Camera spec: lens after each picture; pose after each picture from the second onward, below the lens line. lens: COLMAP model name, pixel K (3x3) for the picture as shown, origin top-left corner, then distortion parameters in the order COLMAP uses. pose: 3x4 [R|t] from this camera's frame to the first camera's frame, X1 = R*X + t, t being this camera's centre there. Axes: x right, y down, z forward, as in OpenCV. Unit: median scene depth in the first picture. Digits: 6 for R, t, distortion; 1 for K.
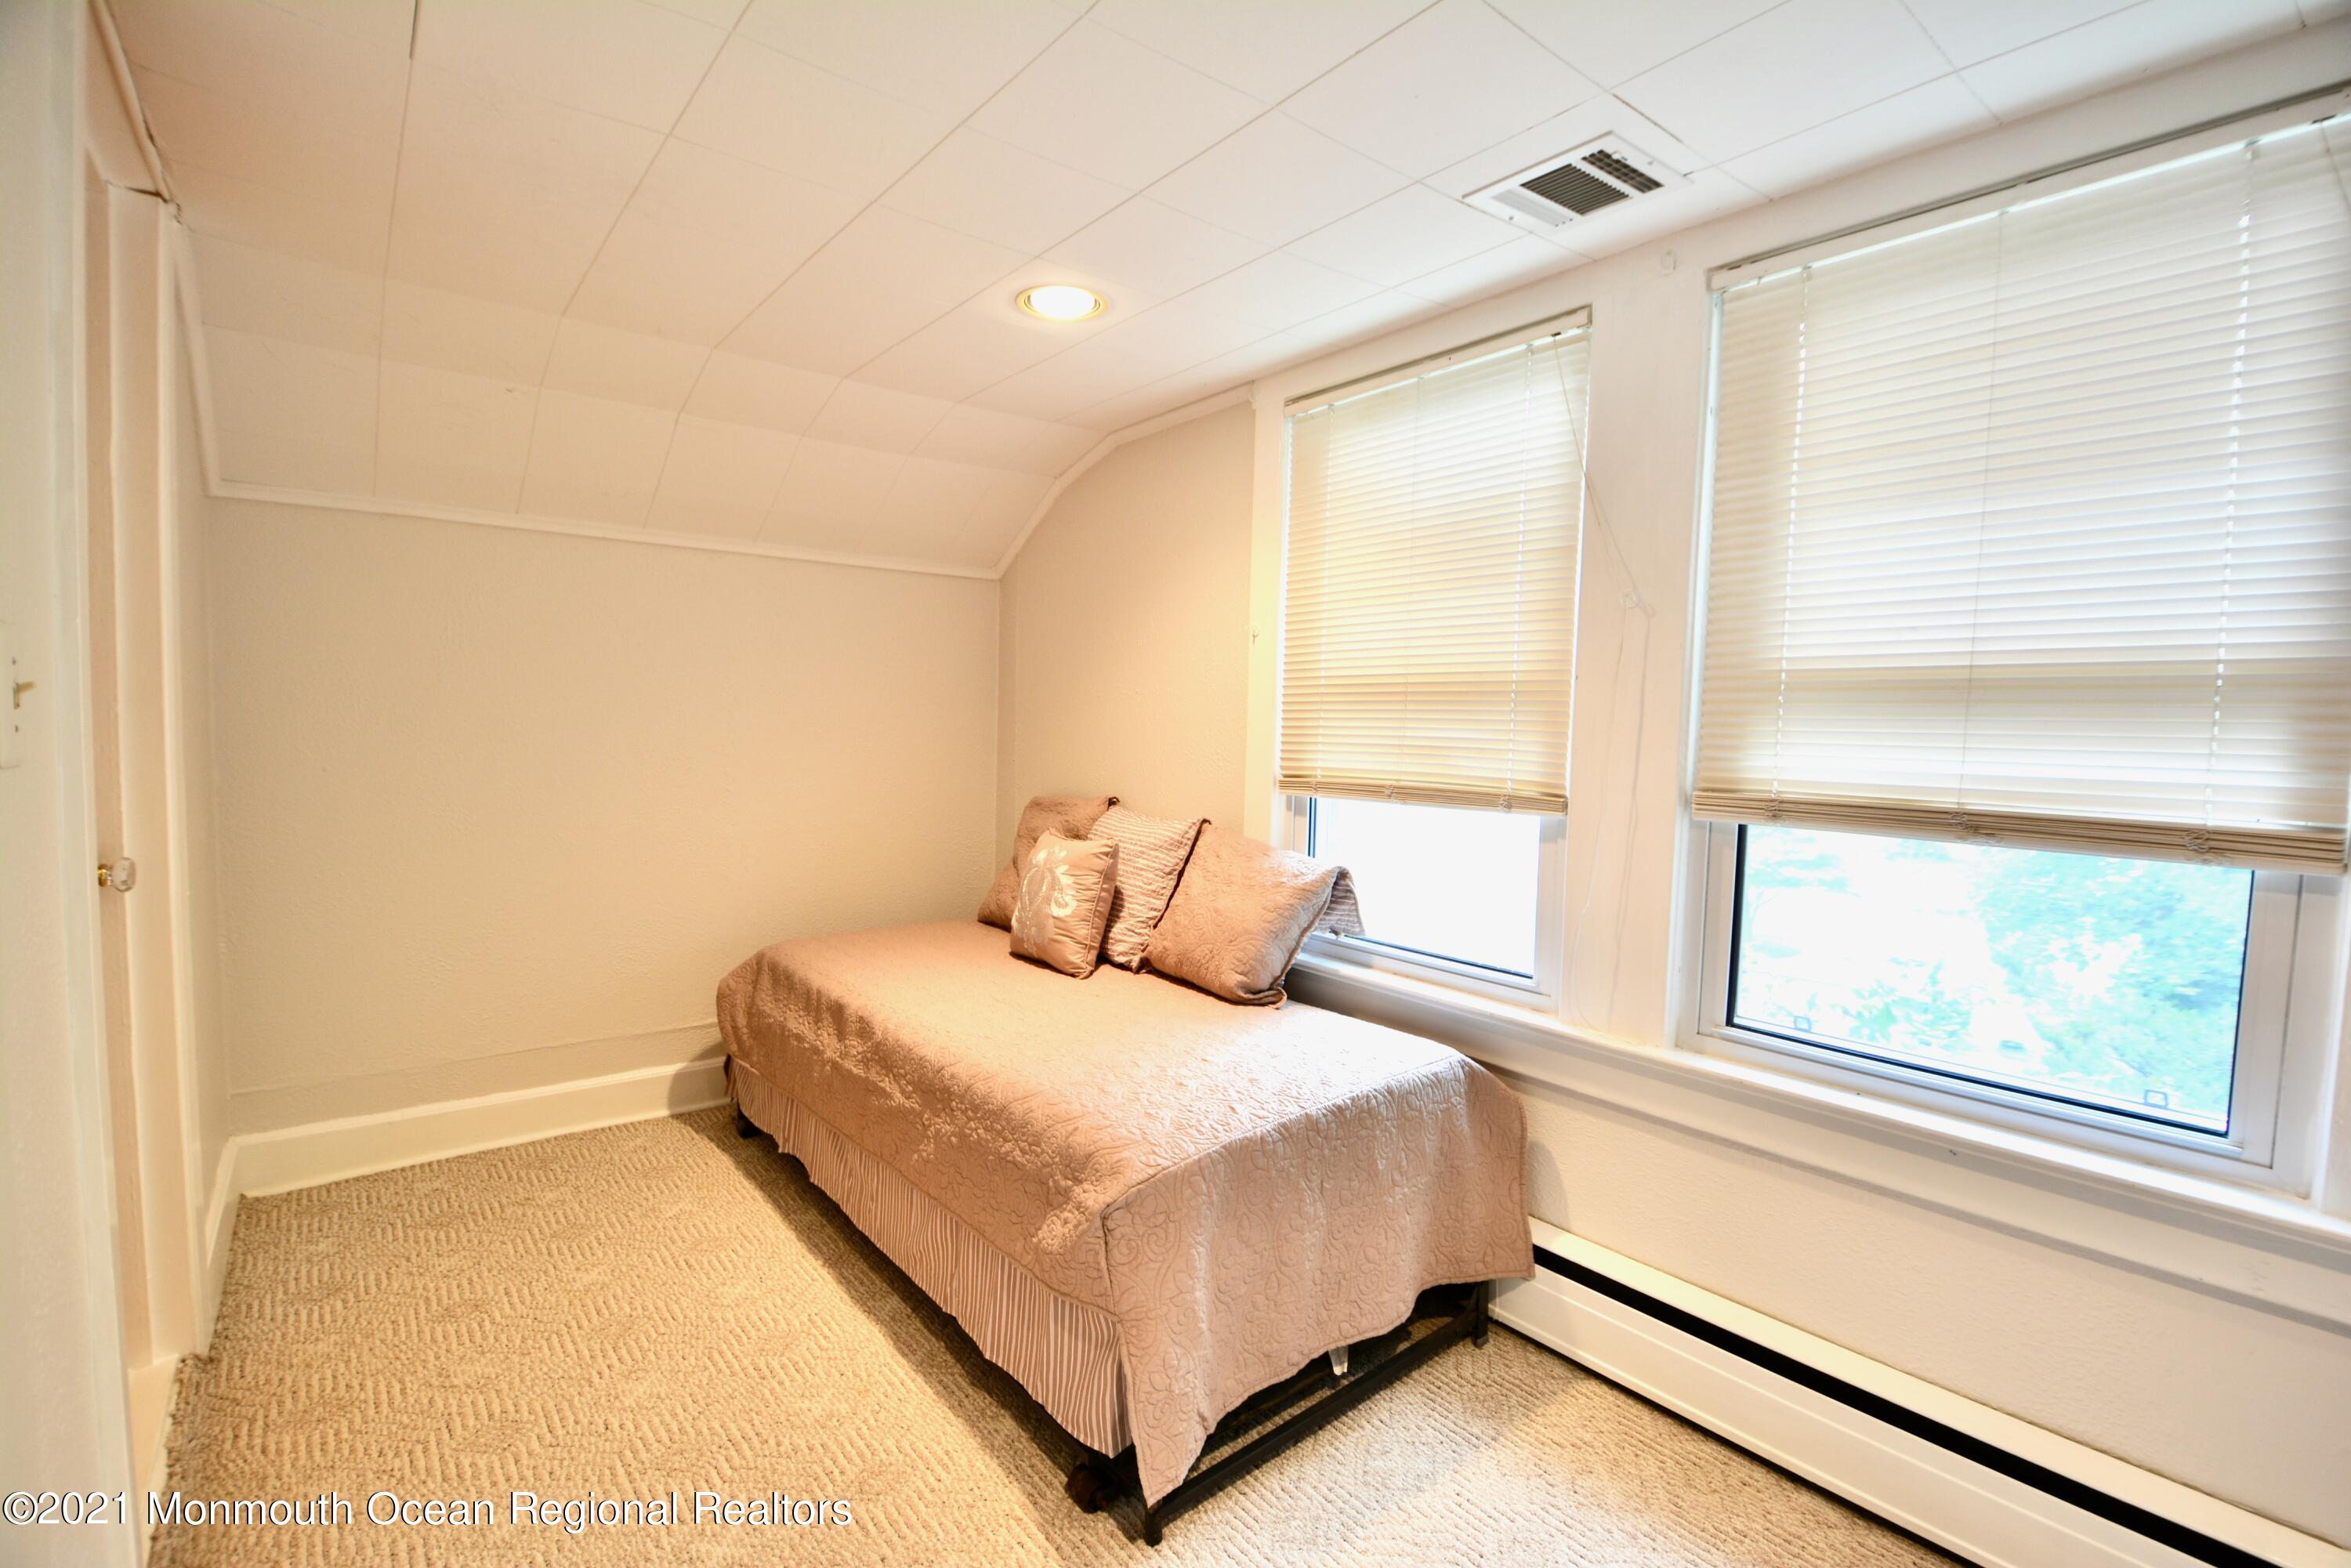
lens RADIAL K [[1048.4, 0, 1174.5], [0, 1048.4, 770.4], [0, 0, 1]] dist [-0.012358, -0.000425]
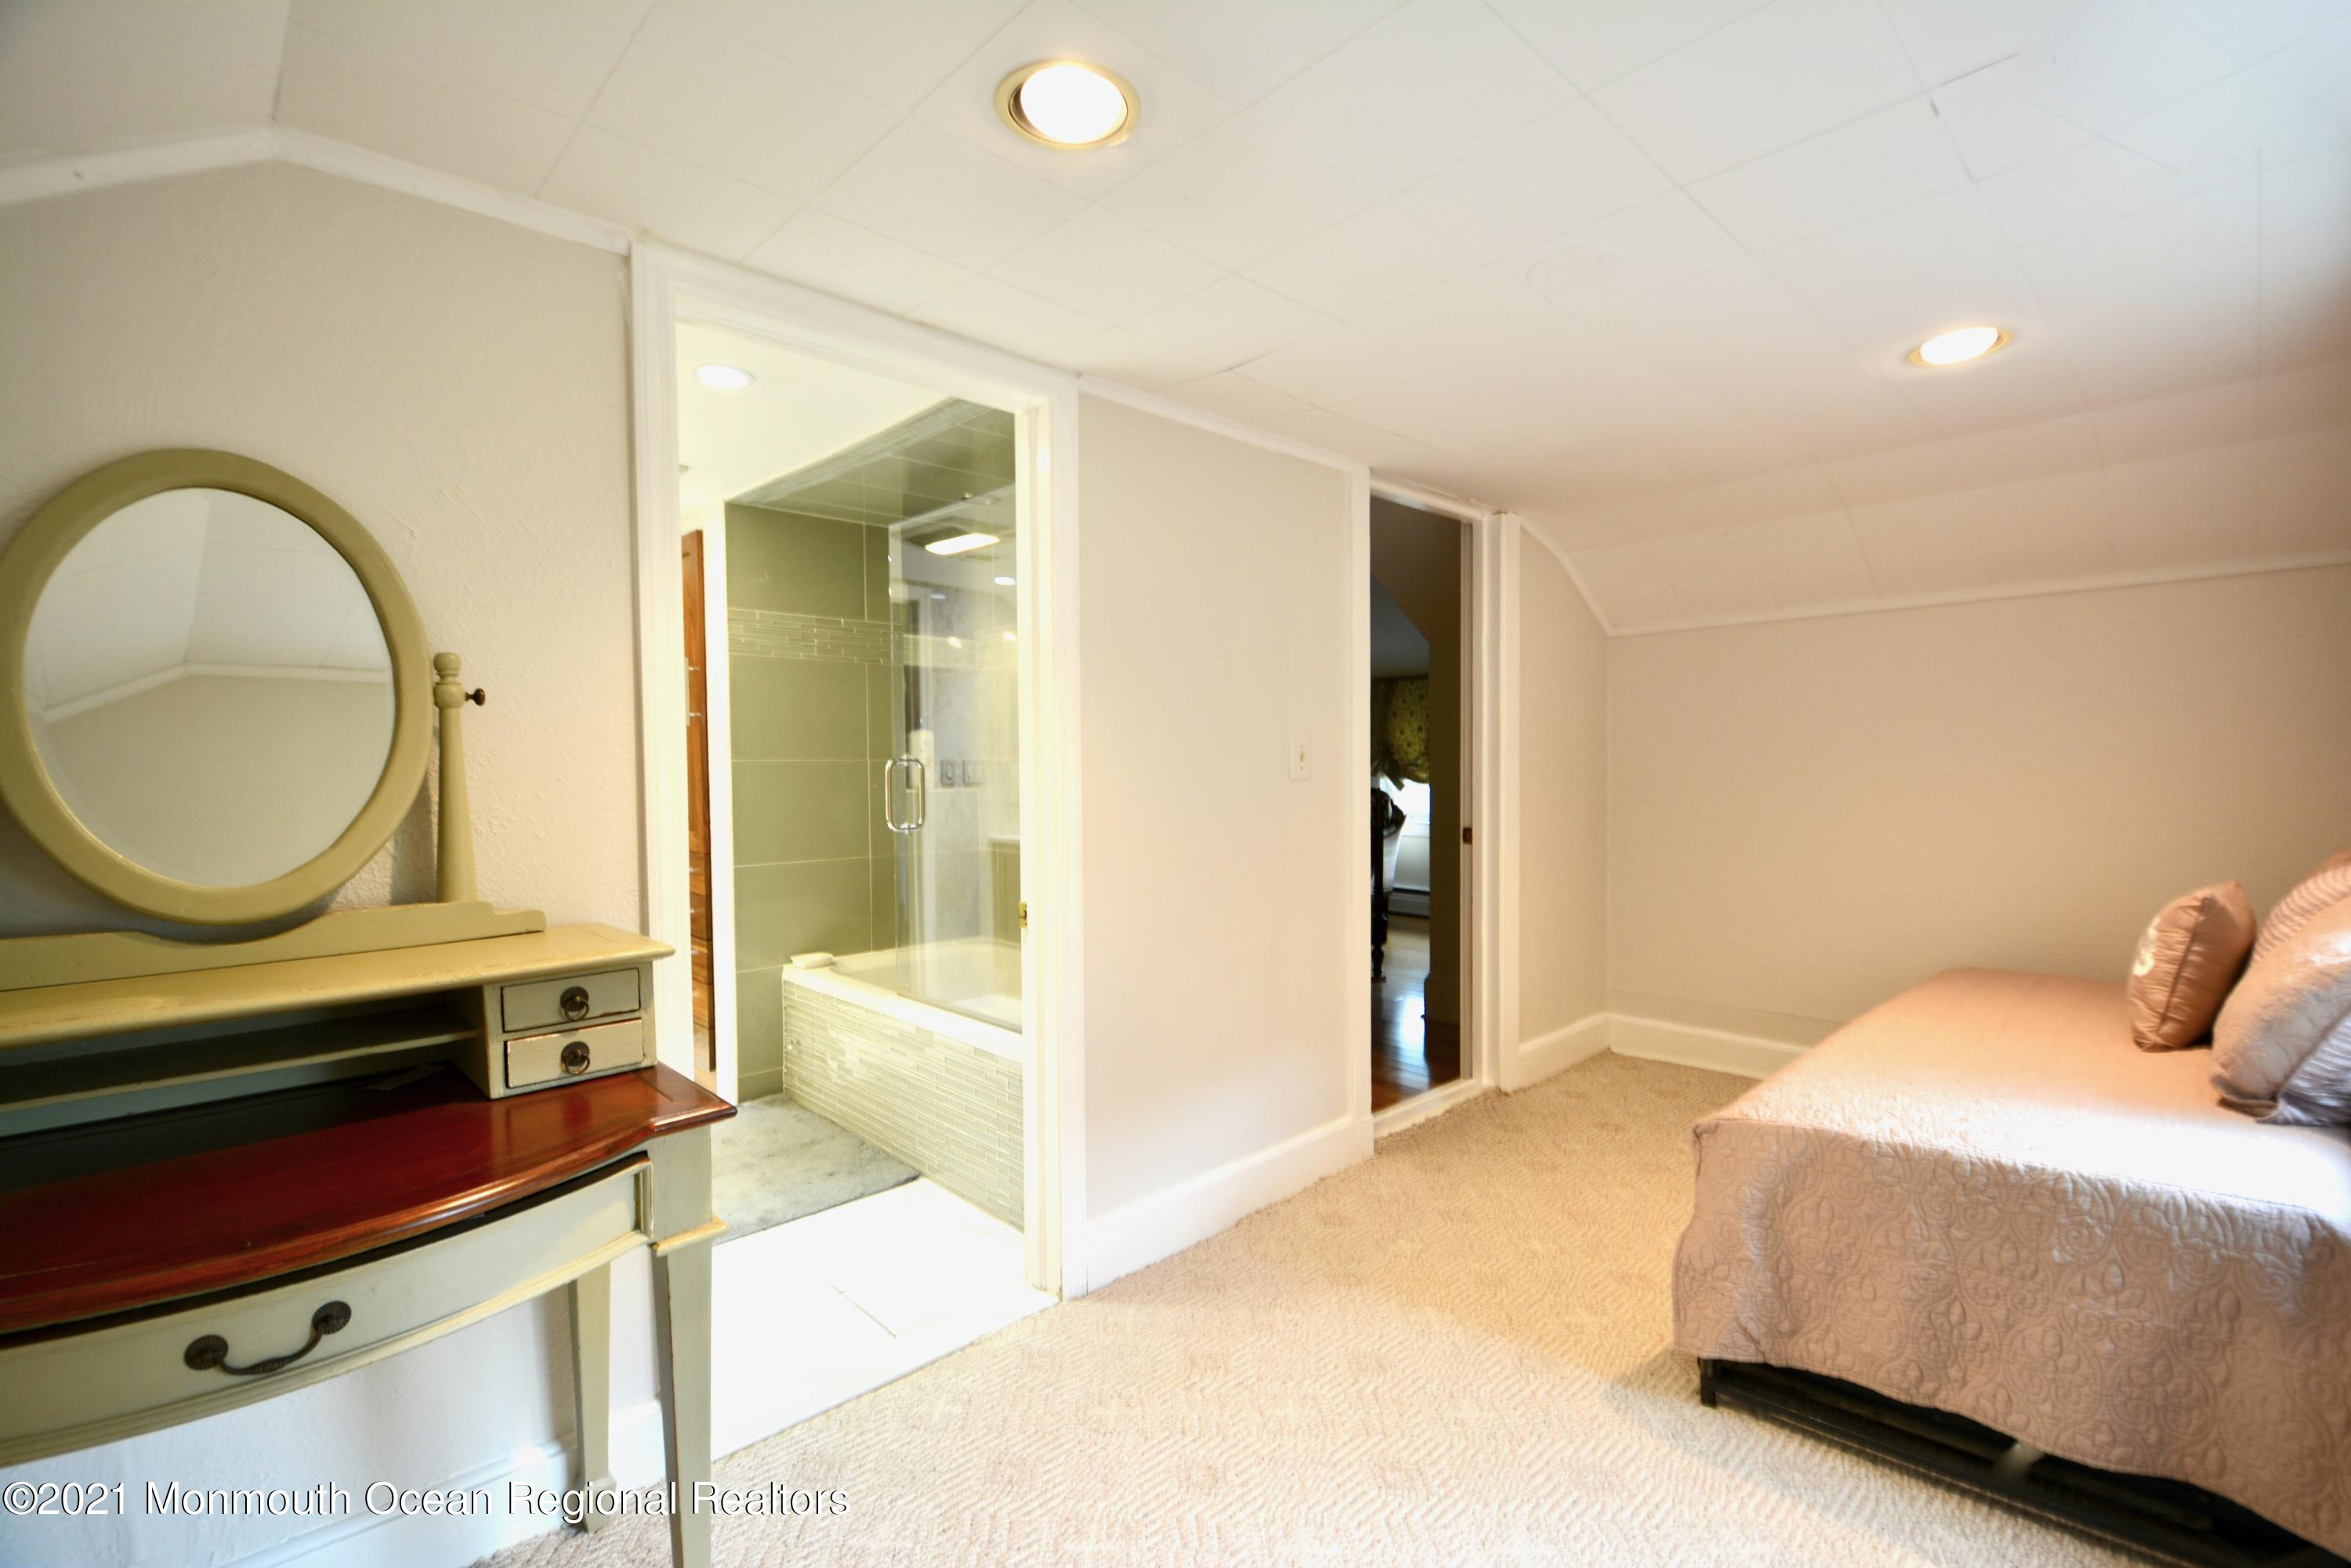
lens RADIAL K [[1048.4, 0, 1175.8], [0, 1048.4, 792.8], [0, 0, 1]] dist [-0.012358, -0.000425]
pose [[0.090994, 0.010386, -0.995797, 0.871701], [-0.033757, 0.999403, 0.007339, 0.013313], [0.995279, 0.032947, 0.091290, 0.169890]]
